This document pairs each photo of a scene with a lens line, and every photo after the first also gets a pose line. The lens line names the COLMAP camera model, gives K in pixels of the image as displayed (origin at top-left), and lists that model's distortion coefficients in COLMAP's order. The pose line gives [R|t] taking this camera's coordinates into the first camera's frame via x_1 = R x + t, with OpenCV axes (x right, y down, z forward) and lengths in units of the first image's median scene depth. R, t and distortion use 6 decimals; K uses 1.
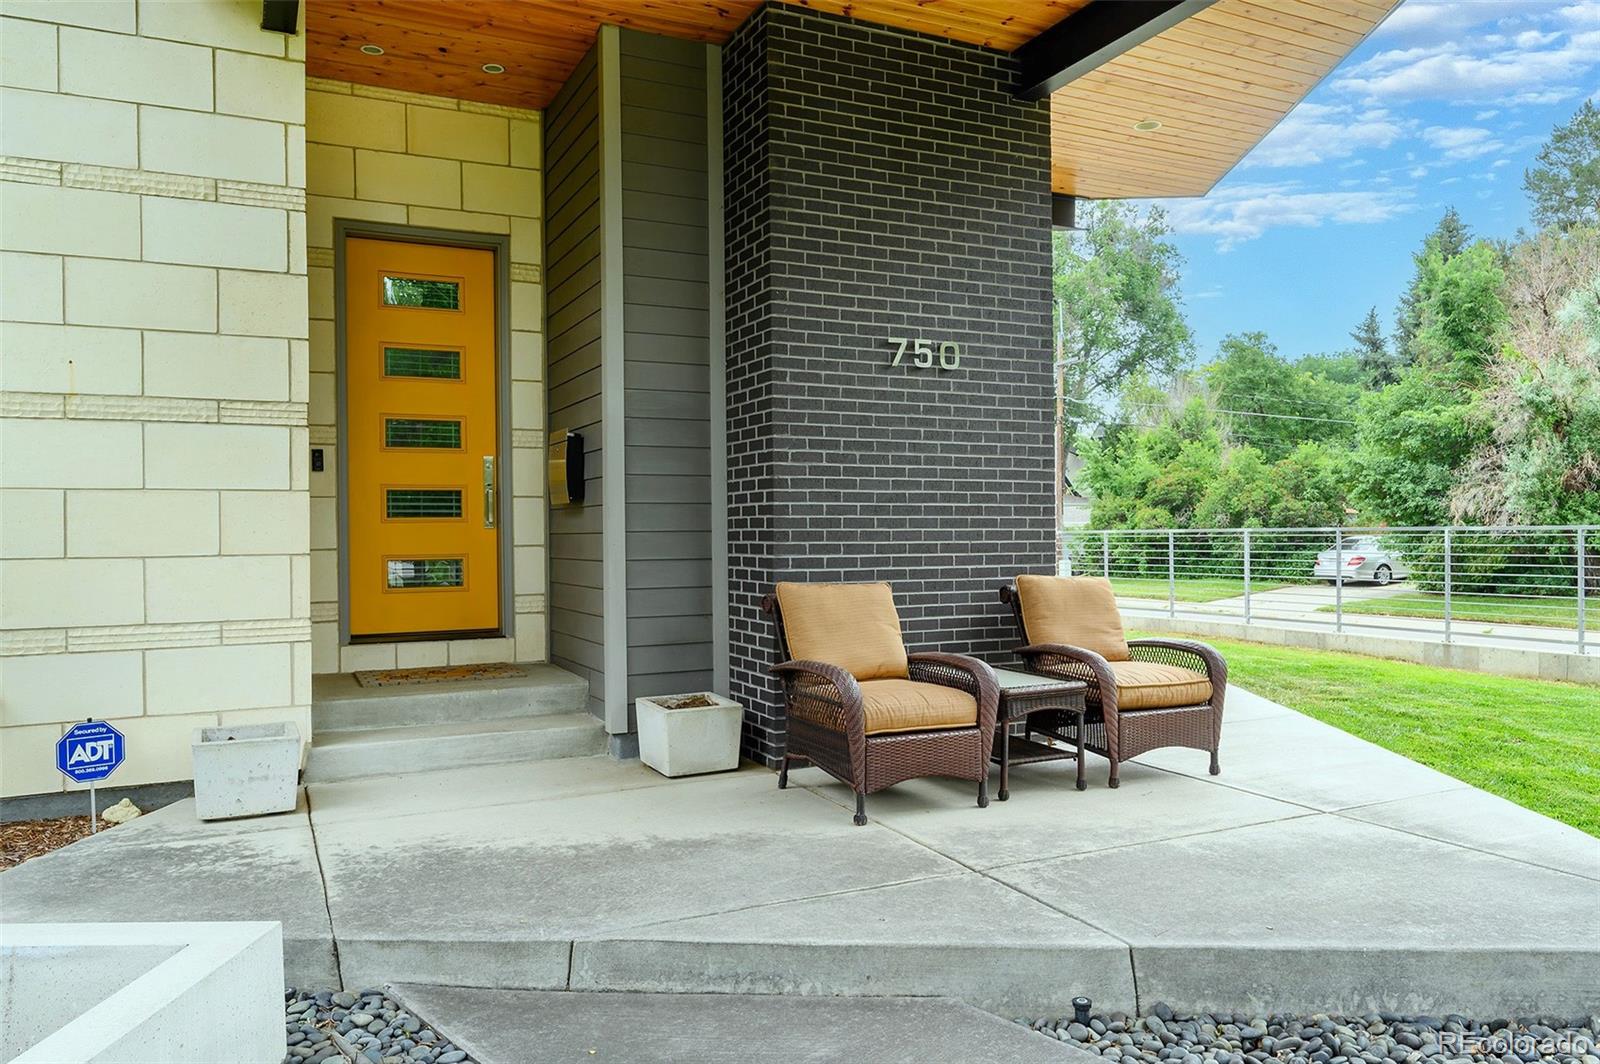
lens RADIAL K [[1147.9, 0, 801.5], [0, 1147.9, 525.6], [0, 0, 1]] dist [-0.001473, 0.005572]
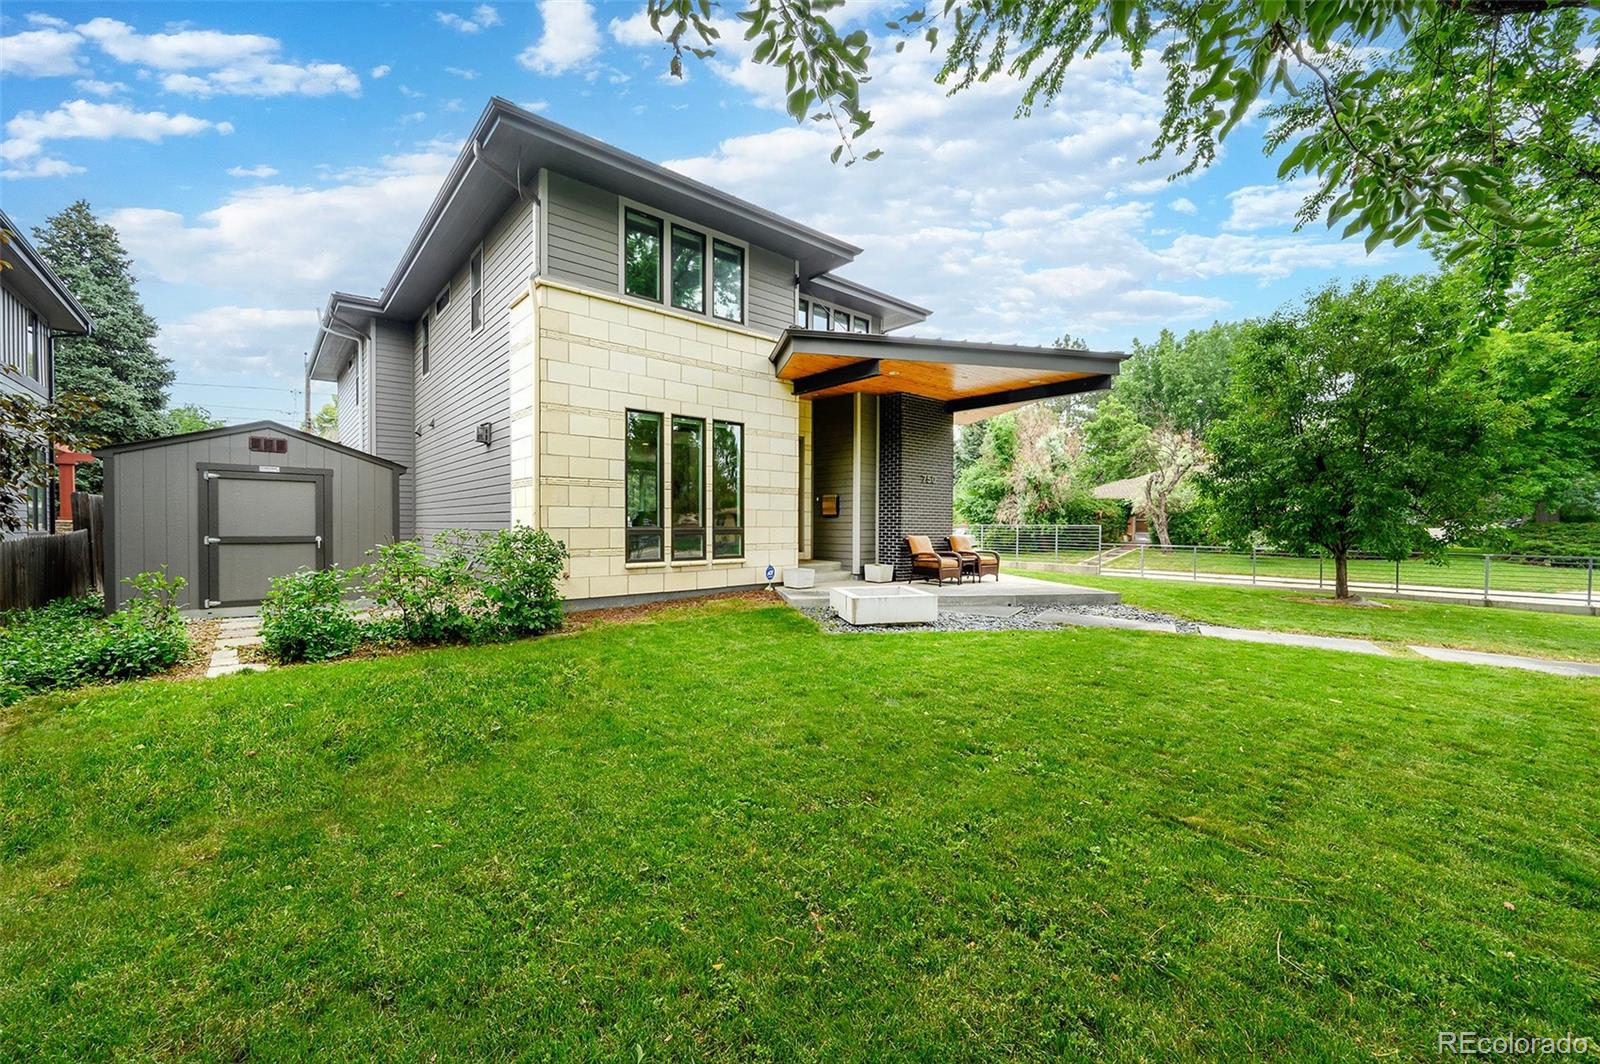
lens RADIAL K [[633.1, 0, 800.1], [0, 633.1, 538.0], [0, 0, 1]] dist [-0.000281, 0.000435]
pose [[0.966512, 0.009540, 0.256445, -0.232353], [-0.016336, 0.999569, 0.024382, 0.002320], [-0.256102, -0.027755, 0.966251, -0.264416]]
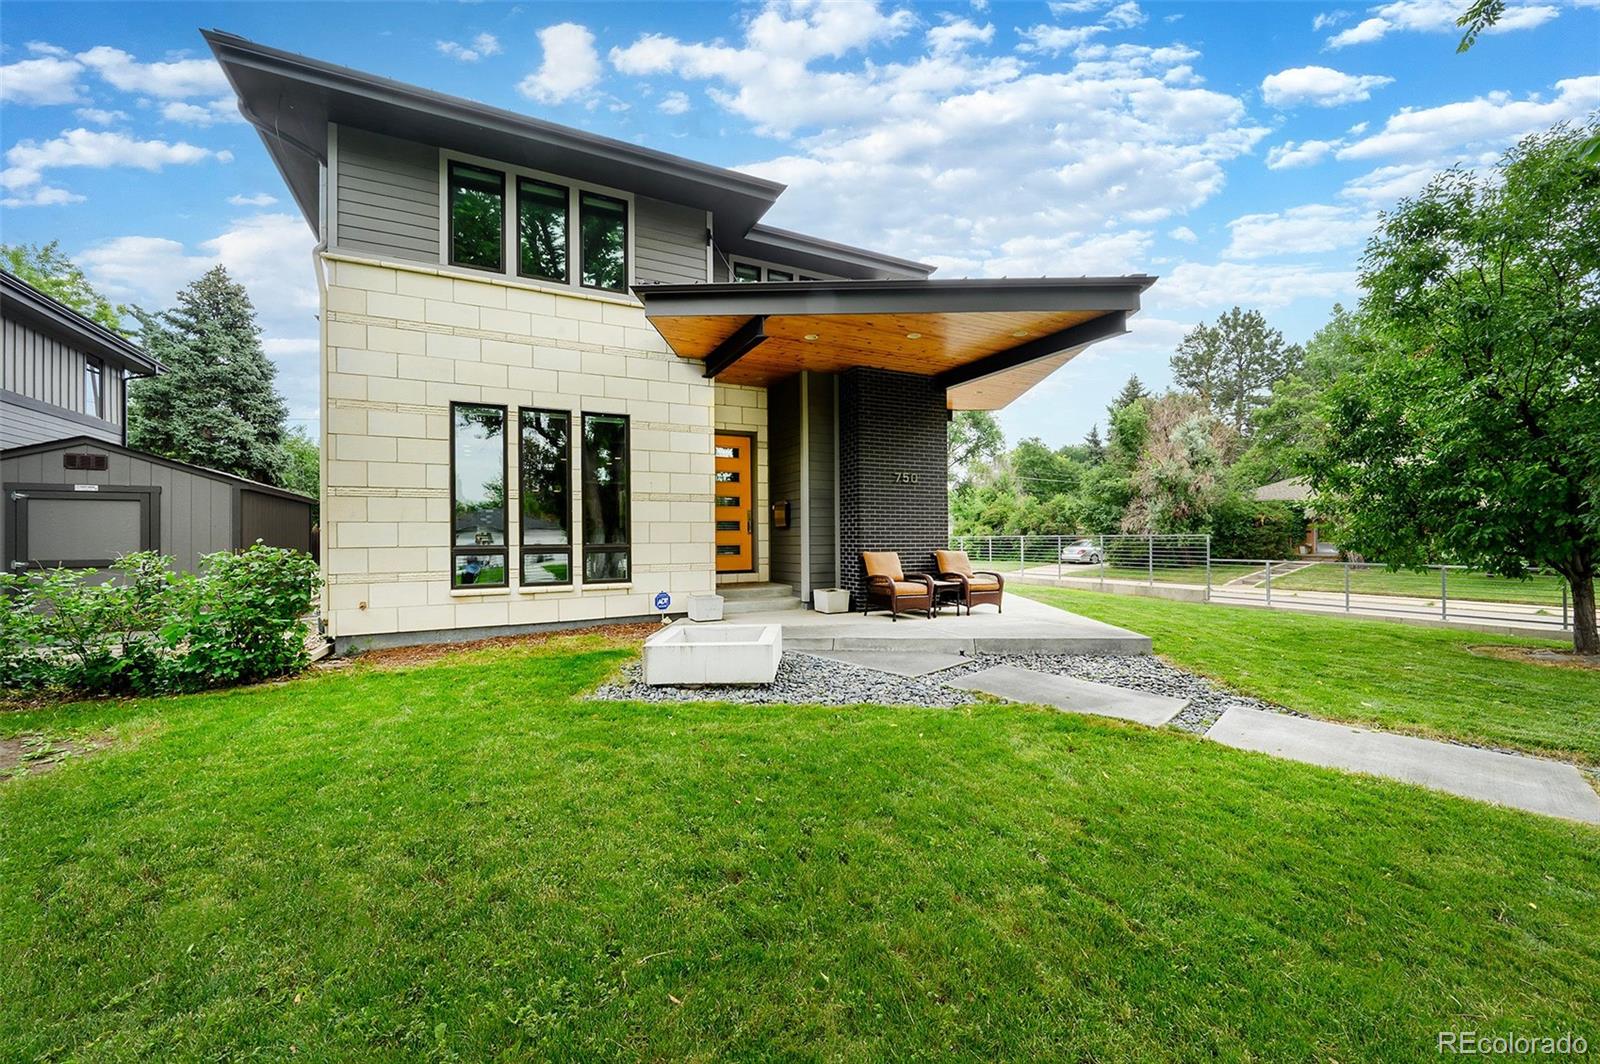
lens RADIAL K [[633.1, 0, 800.6], [0, 633.1, 536.4], [0, 0, 1]] dist [-0.000281, 0.000435]
pose [[0.999883, 0.002728, 0.015060, -0.051856], [-0.002781, 0.999990, 0.003479, 0.000333], [-0.015050, -0.003520, 0.999881, -0.176370]]
